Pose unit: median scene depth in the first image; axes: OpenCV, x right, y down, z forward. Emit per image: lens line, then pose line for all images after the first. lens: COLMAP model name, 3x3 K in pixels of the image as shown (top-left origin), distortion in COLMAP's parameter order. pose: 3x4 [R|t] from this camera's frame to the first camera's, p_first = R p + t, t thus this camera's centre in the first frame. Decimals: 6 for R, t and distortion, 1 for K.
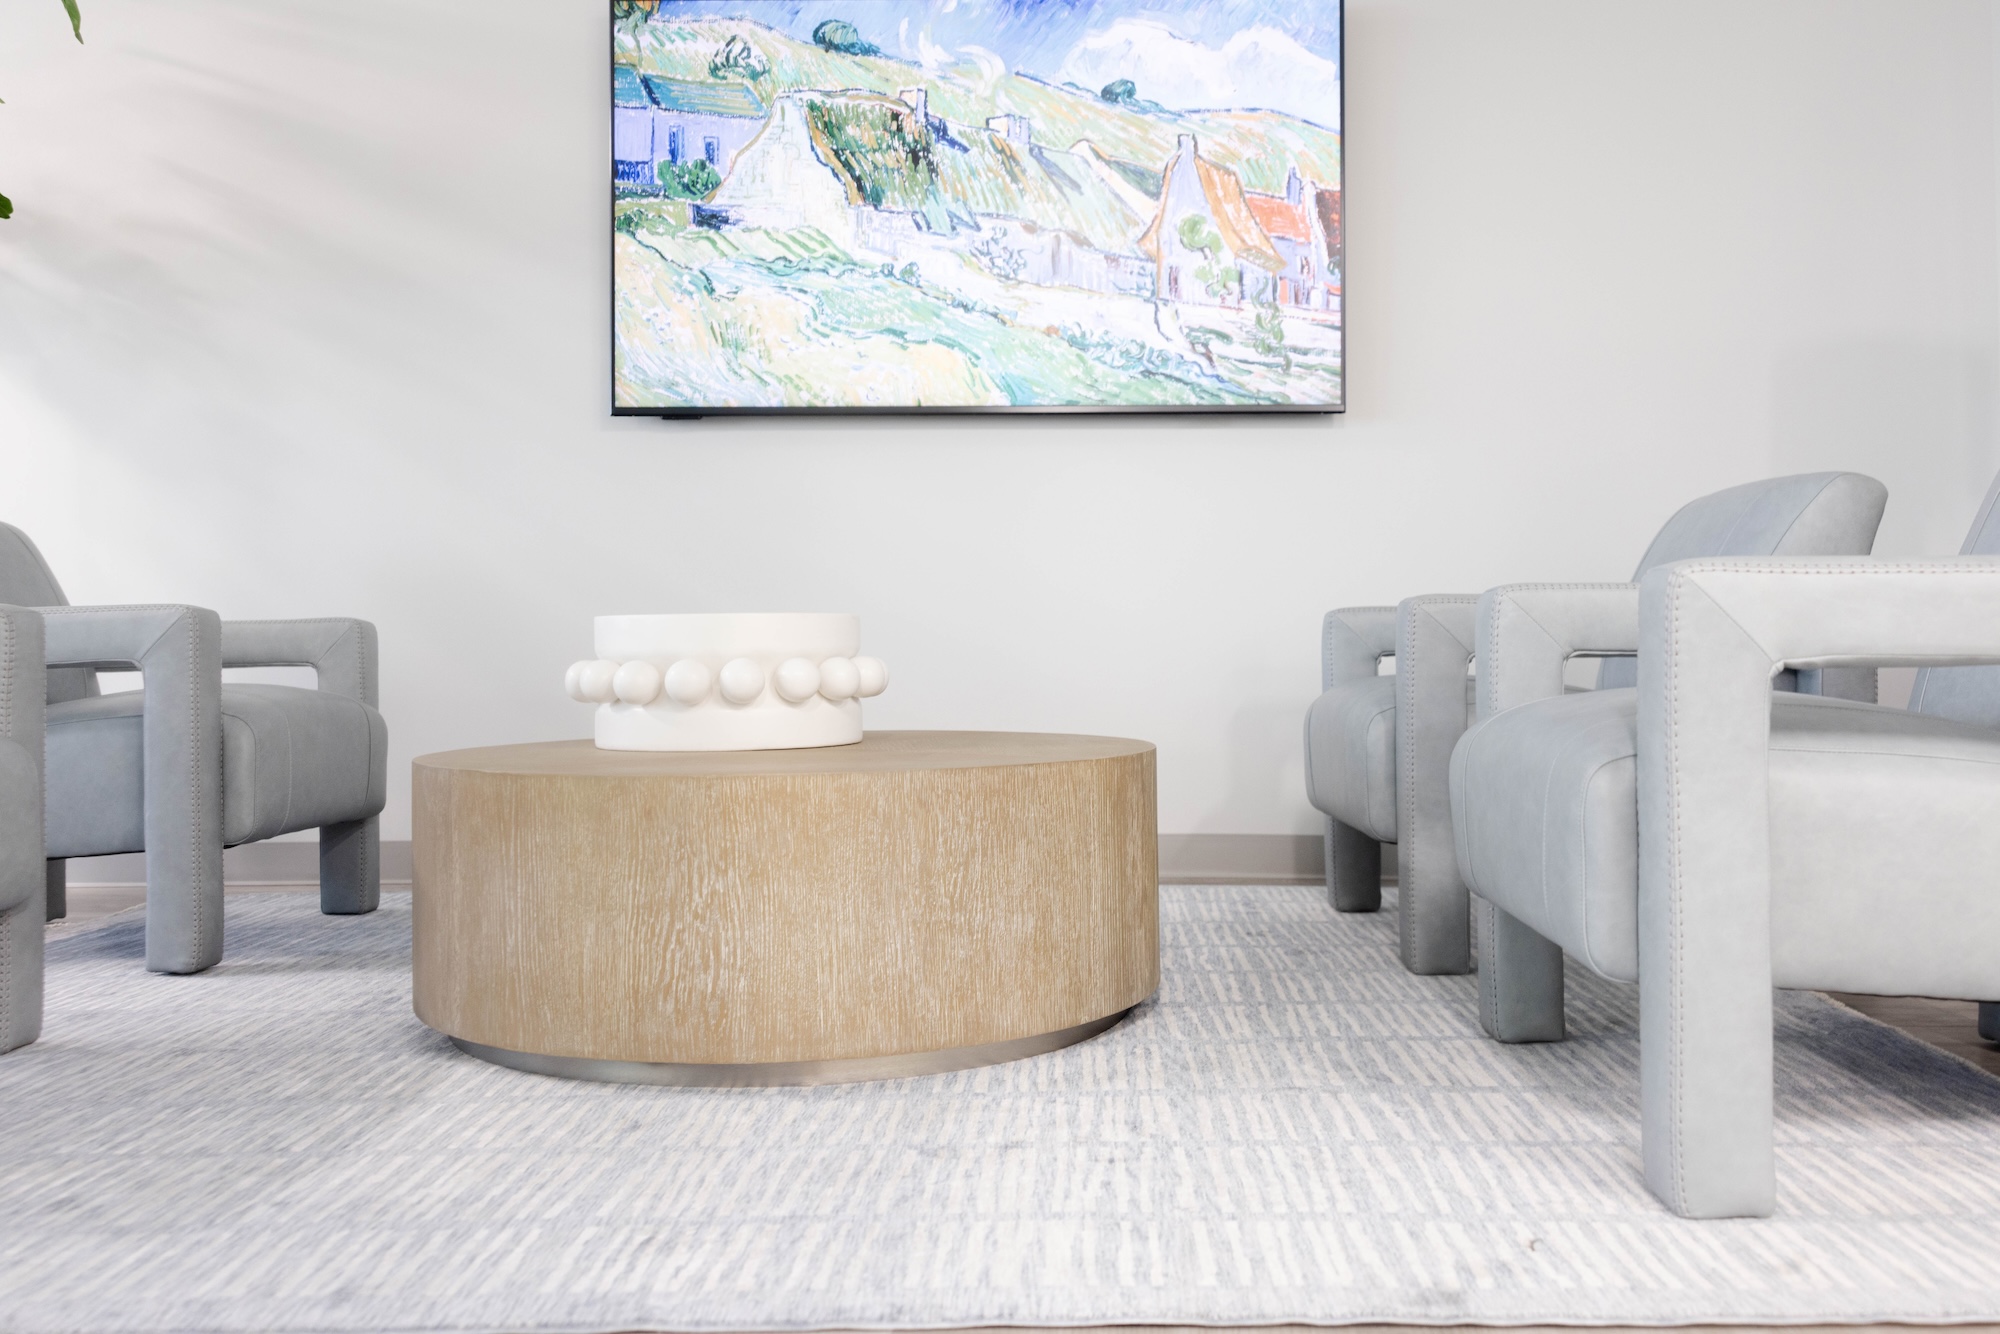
lens RADIAL K [[1821.5, 0, 1000.0], [0, 1821.5, 667.0], [0, 0, 1]] dist [0.000175, 0.006044]
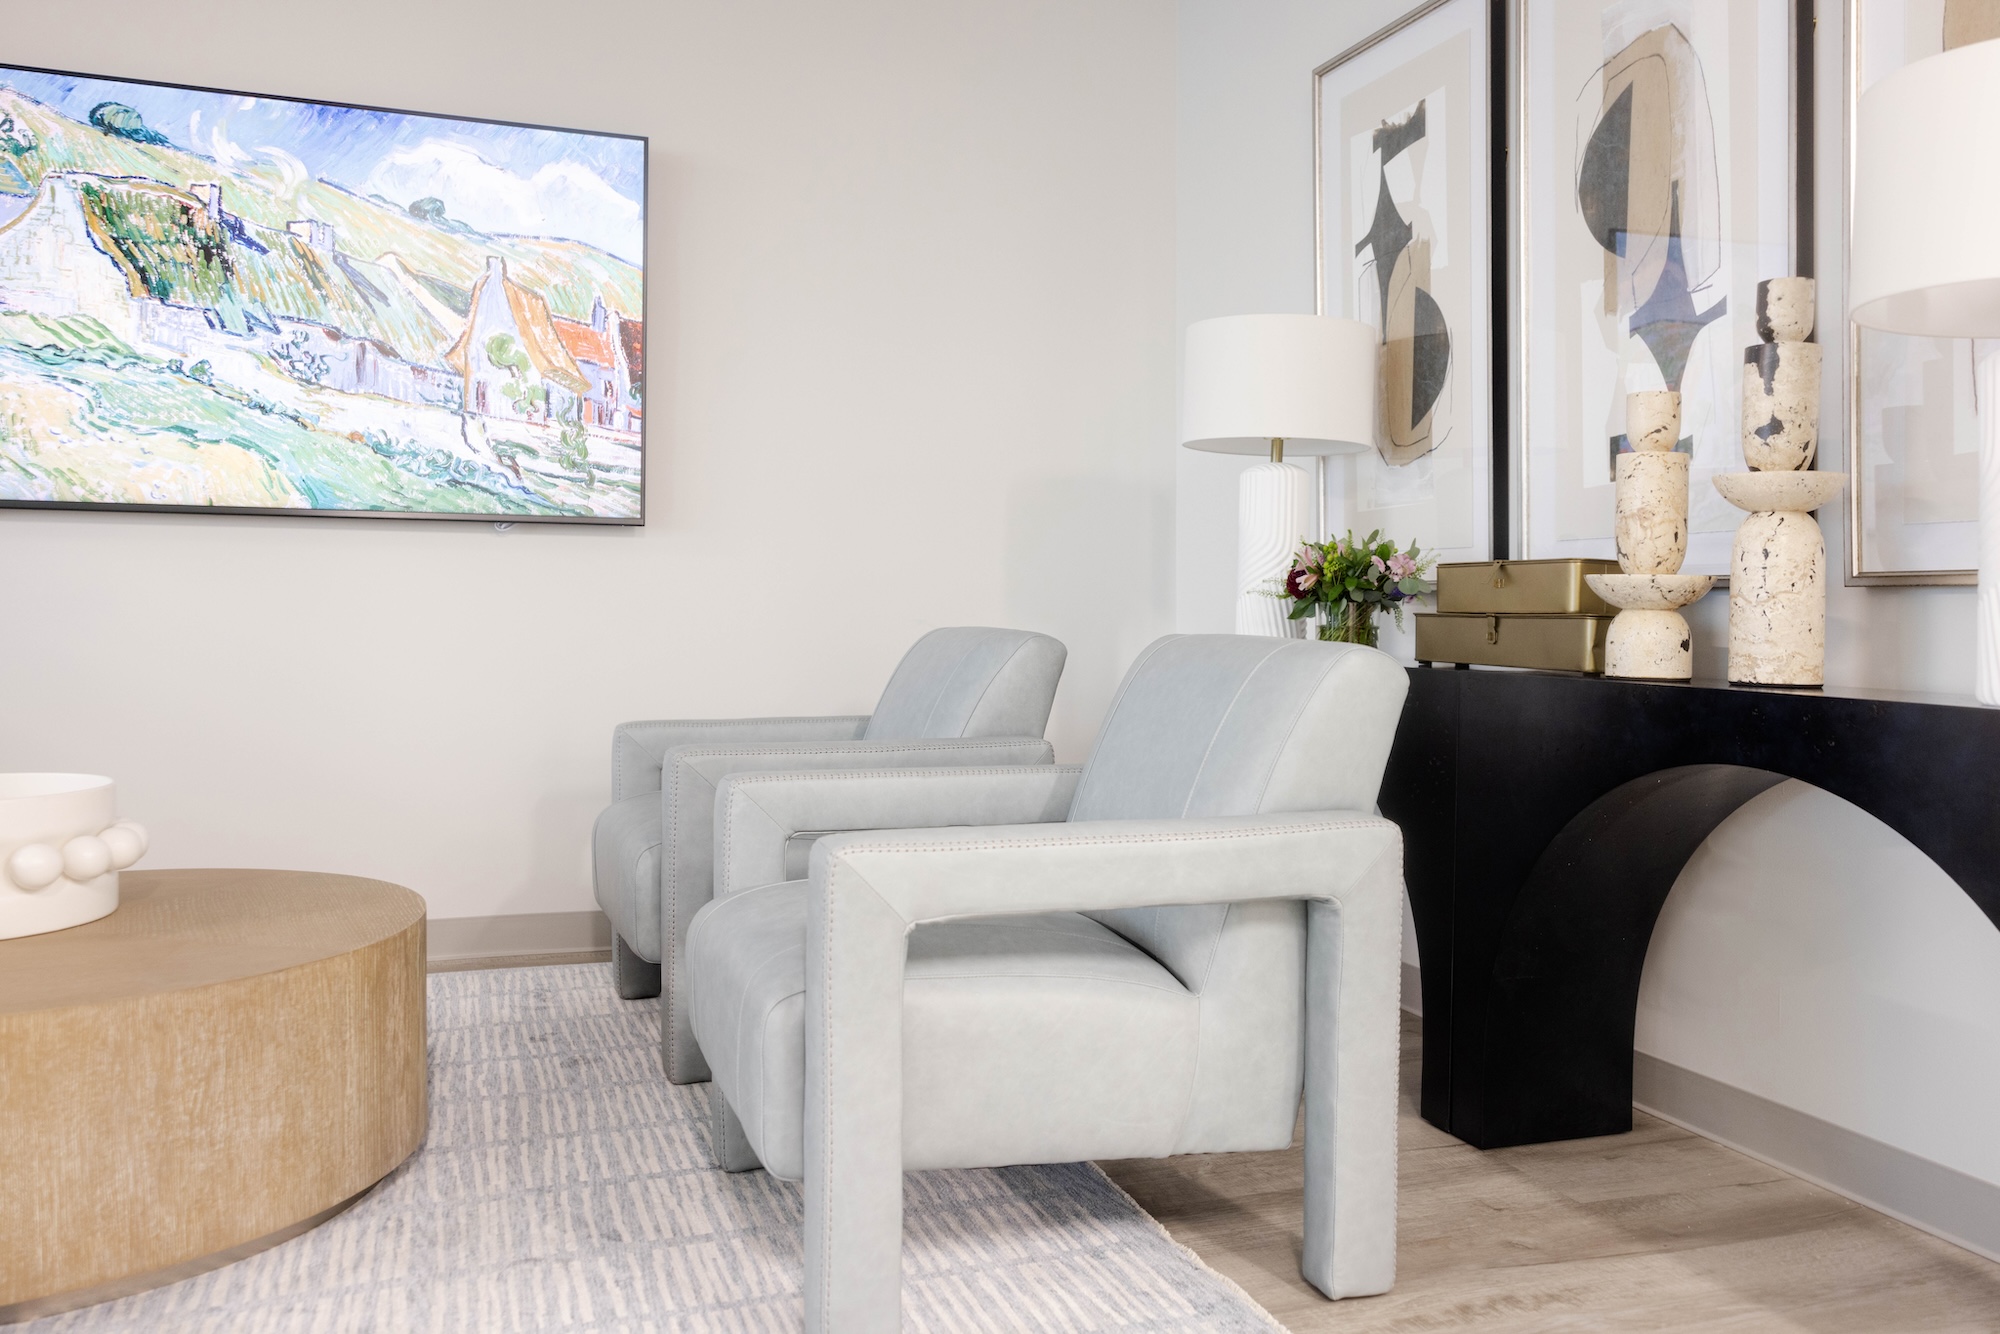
lens RADIAL K [[1665.4, 0, 1079.5], [0, 1665.4, 646.6], [0, 0, 1]] dist [0.005938, 0.007420]
pose [[0.919568, 0.004028, 0.392910, 0.034662], [-0.013124, 0.999704, 0.020465, -0.089934], [-0.392712, -0.023975, 0.919349, -0.037686]]
